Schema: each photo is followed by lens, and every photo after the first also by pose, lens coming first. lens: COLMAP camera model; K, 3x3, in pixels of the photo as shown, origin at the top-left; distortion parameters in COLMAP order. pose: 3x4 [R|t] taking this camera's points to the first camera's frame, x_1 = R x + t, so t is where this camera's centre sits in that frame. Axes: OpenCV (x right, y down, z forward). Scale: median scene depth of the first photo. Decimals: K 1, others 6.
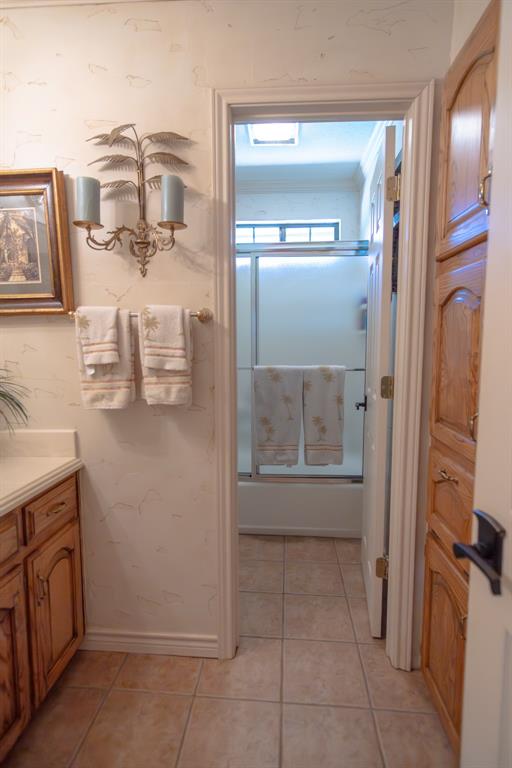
lens RADIAL K [[408.3, 0, 255.4], [0, 408.3, 383.1], [0, 0, 1]] dist [0.000690, 0.002606]
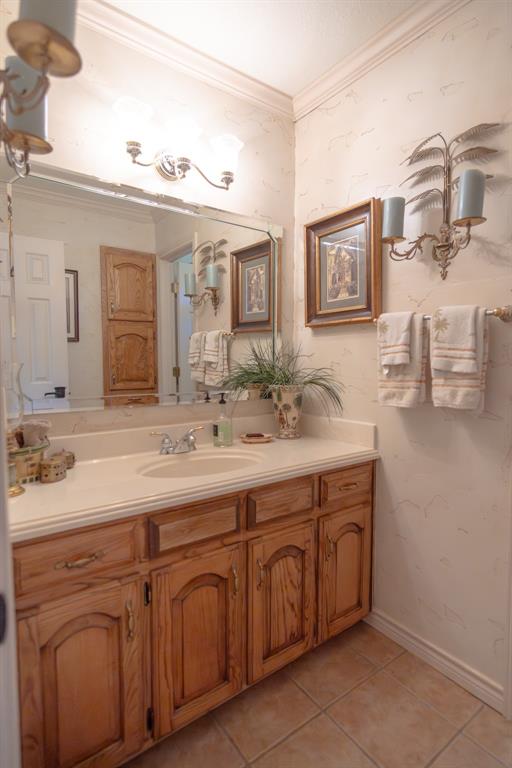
lens RADIAL K [[408.3, 0, 255.7], [0, 408.3, 383.2], [0, 0, 1]] dist [0.000690, 0.002606]
pose [[0.643239, 0.054360, -0.763734, 0.215671], [-0.082052, 0.996626, 0.001831, 0.030008], [0.761257, 0.061488, 0.645529, 0.018892]]
